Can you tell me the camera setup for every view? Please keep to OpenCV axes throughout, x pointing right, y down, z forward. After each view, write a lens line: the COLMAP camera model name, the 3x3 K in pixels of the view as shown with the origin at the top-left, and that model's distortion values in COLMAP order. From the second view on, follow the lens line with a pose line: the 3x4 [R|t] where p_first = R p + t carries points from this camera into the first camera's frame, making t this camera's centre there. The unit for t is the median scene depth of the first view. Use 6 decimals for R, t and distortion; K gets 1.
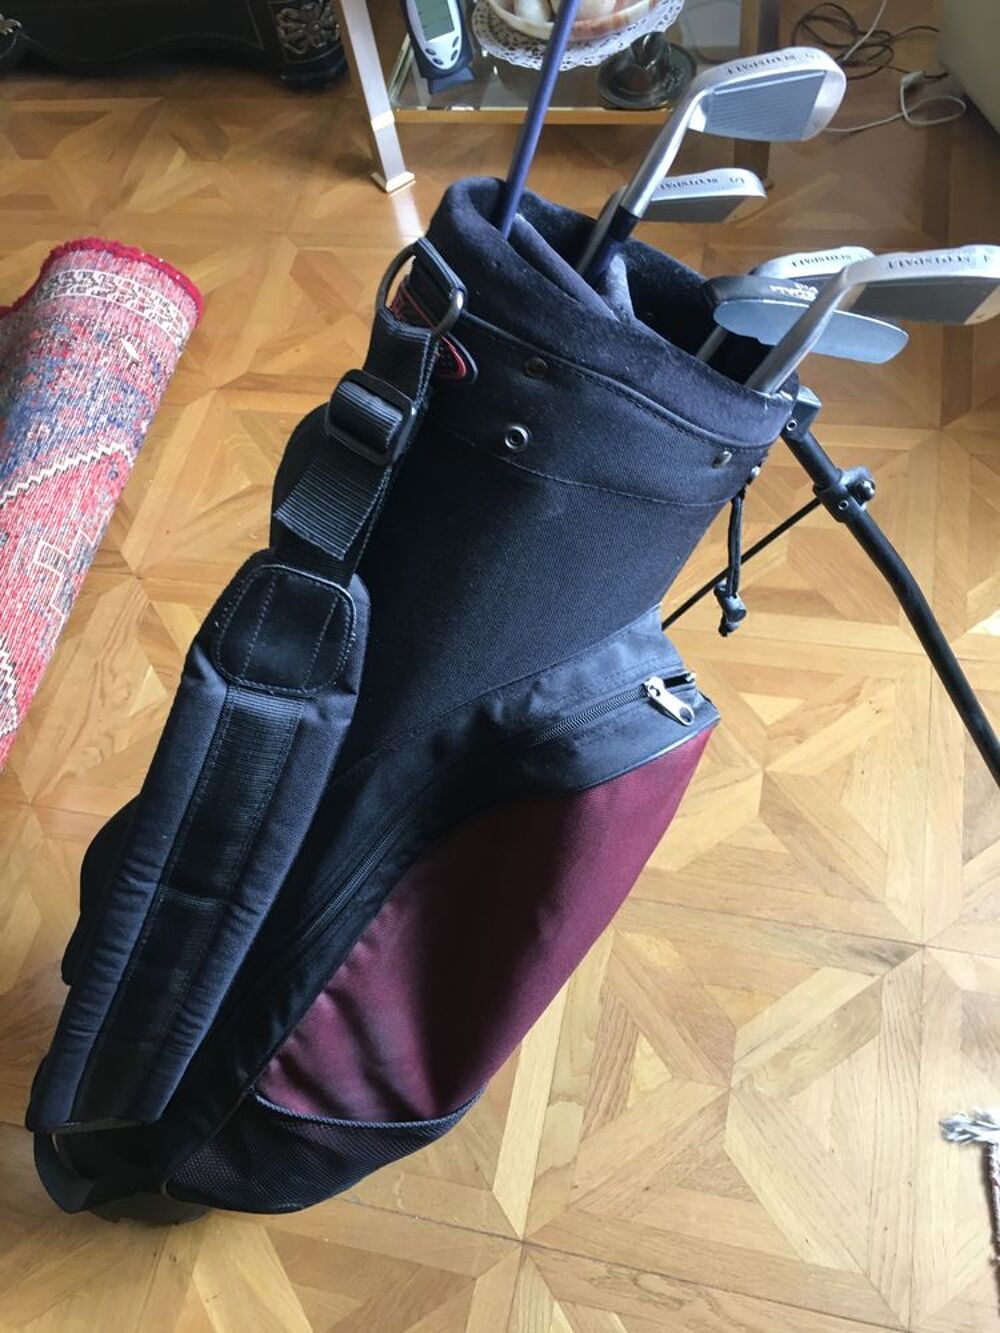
lens RADIAL K [[1145.2, 0, 502.4], [0, 1145.2, 684.9], [0, 0, 1]] dist [0.040457, -0.091686]
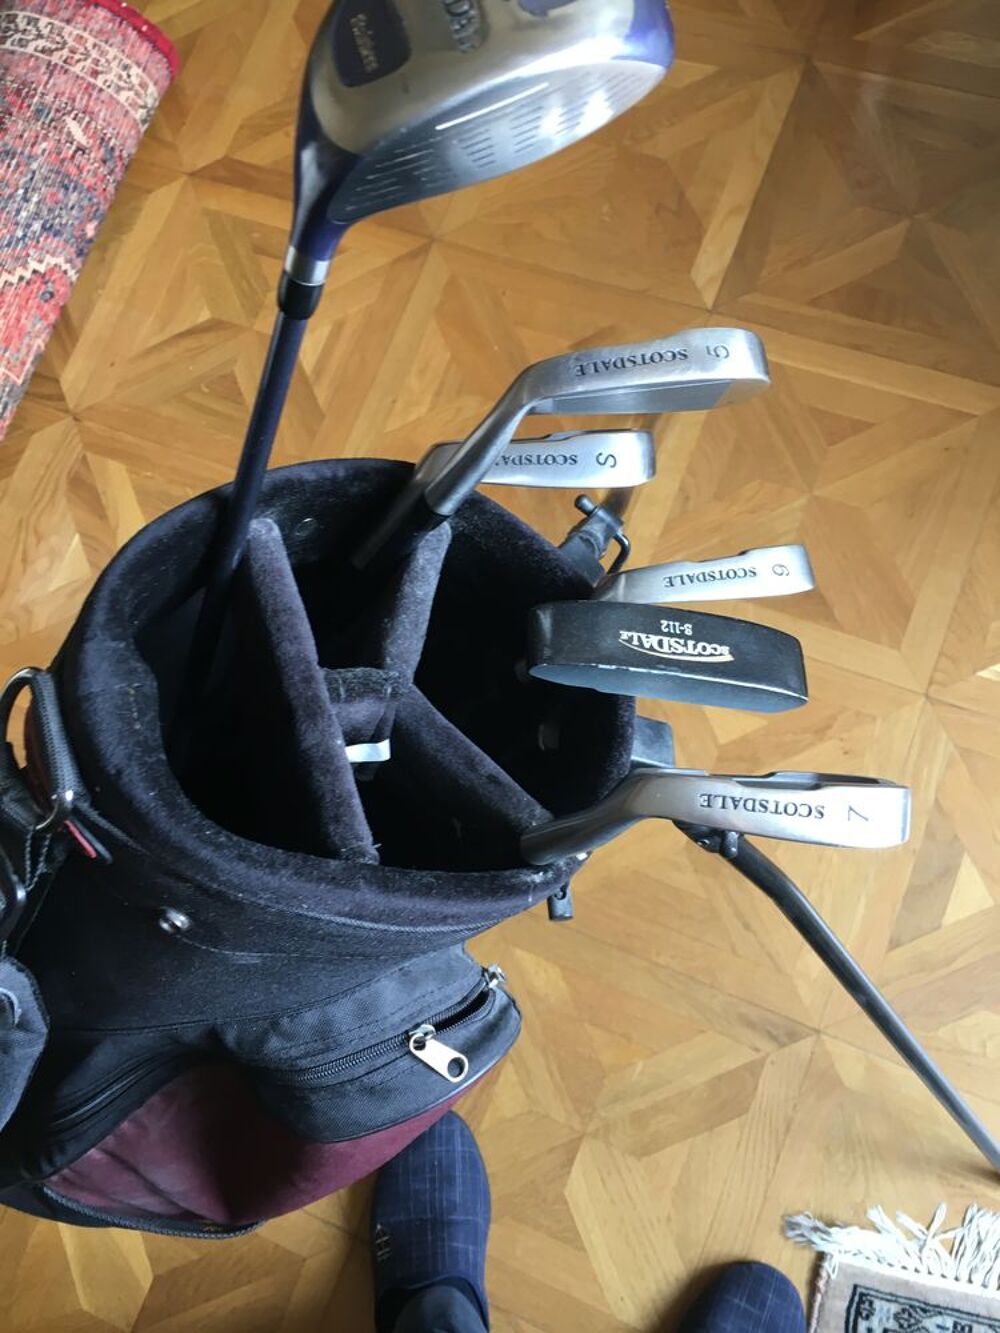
lens RADIAL K [[1145.2, 0, 502.4], [0, 1145.2, 684.9], [0, 0, 1]] dist [0.040457, -0.091686]
pose [[0.986485, 0.156092, -0.049826, 0.084228], [-0.132755, 0.939655, 0.315317, -0.222450], [0.096038, -0.304440, 0.947678, 0.127286]]
